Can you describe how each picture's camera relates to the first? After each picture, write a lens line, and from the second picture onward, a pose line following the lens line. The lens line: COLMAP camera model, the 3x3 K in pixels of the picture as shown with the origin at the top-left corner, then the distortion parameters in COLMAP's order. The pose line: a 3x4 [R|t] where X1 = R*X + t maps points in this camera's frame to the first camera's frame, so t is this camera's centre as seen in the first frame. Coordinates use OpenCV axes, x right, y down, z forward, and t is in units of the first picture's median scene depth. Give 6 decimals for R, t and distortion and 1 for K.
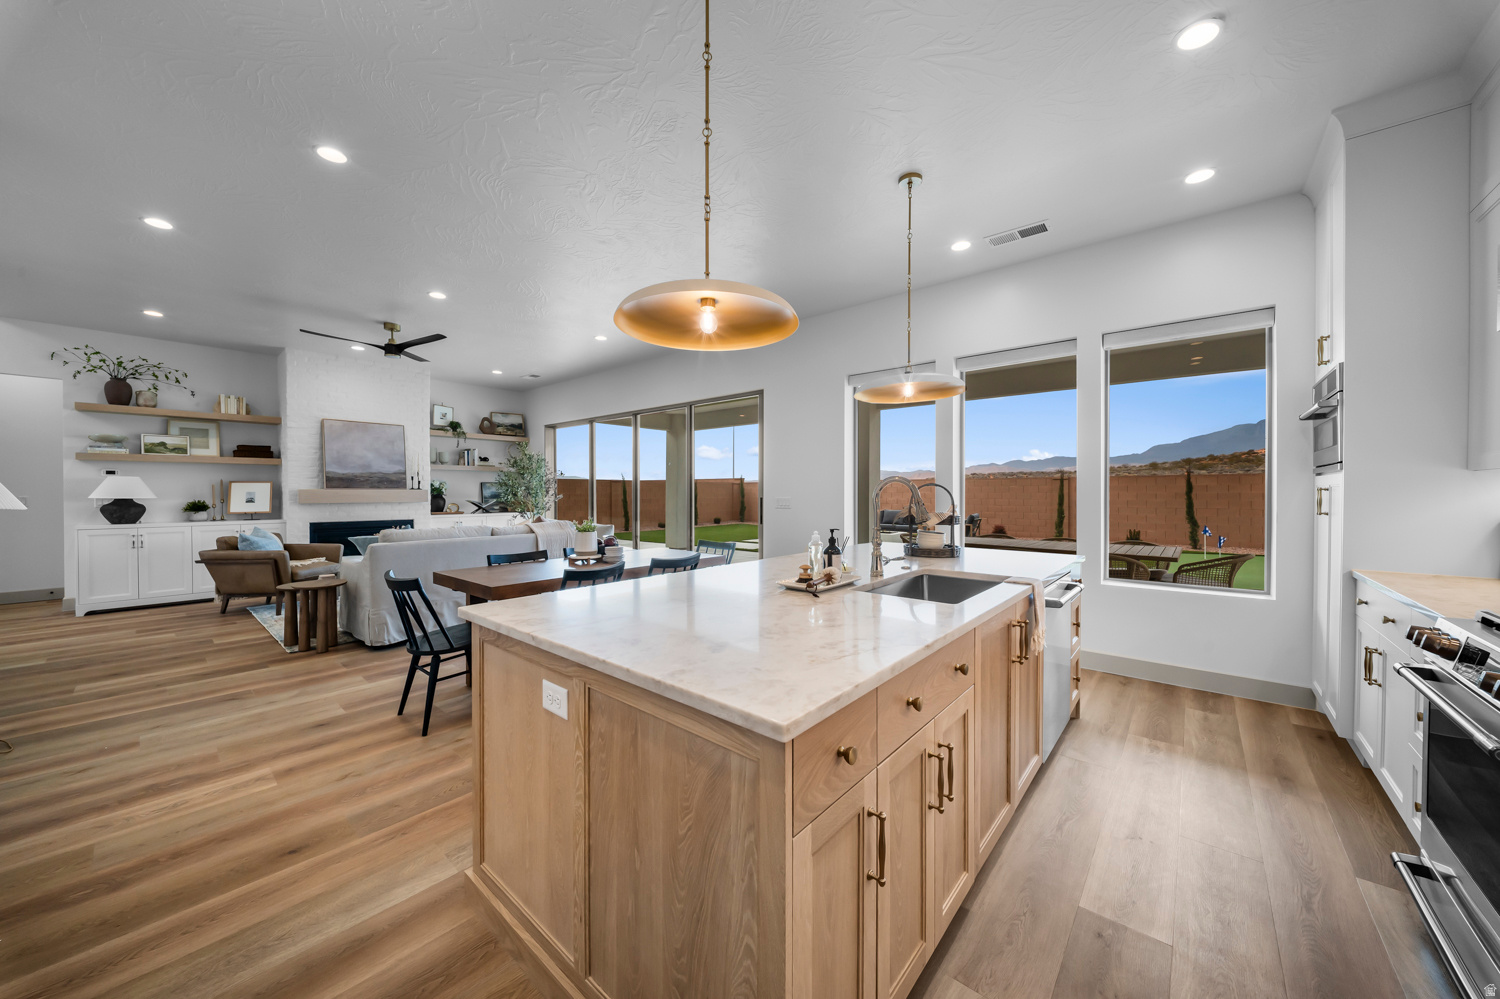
lens RADIAL K [[531.6, 0, 746.4], [0, 531.6, 496.9], [0, 0, 1]] dist [-0.000771, -0.000439]
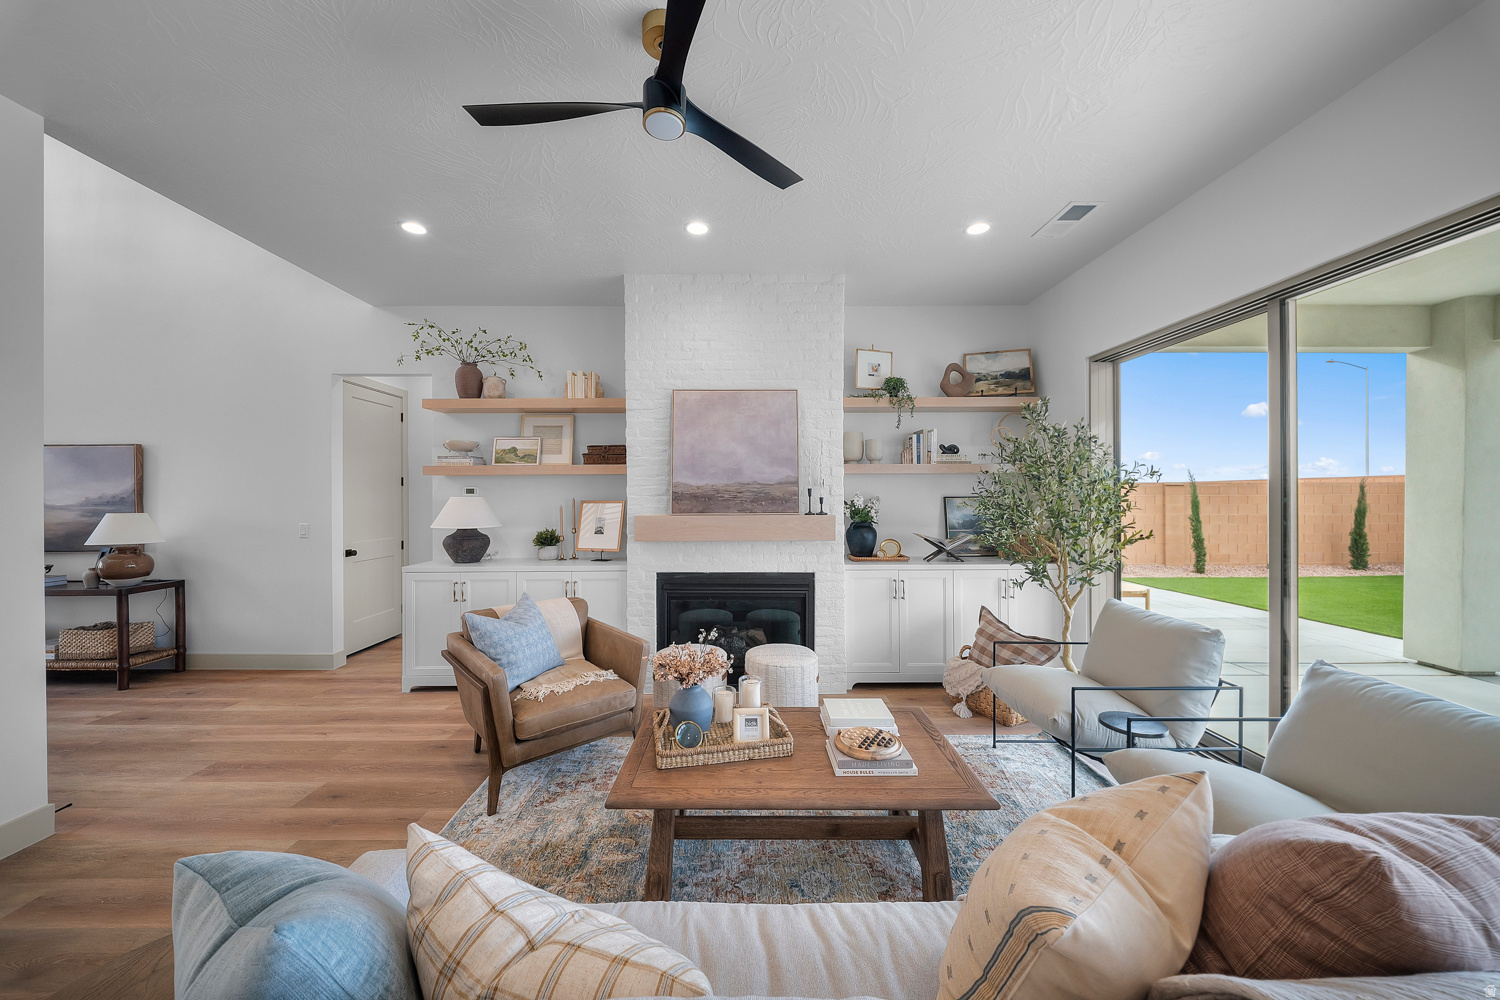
lens RADIAL K [[531.6, 0, 746.4], [0, 531.6, 497.4], [0, 0, 1]] dist [-0.000771, -0.000439]
pose [[0.671295, -0.000126, -0.741190, -0.300842], [-0.002681, 0.999993, -0.002598, -0.029244], [0.741185, 0.003732, 0.671290, 0.624675]]
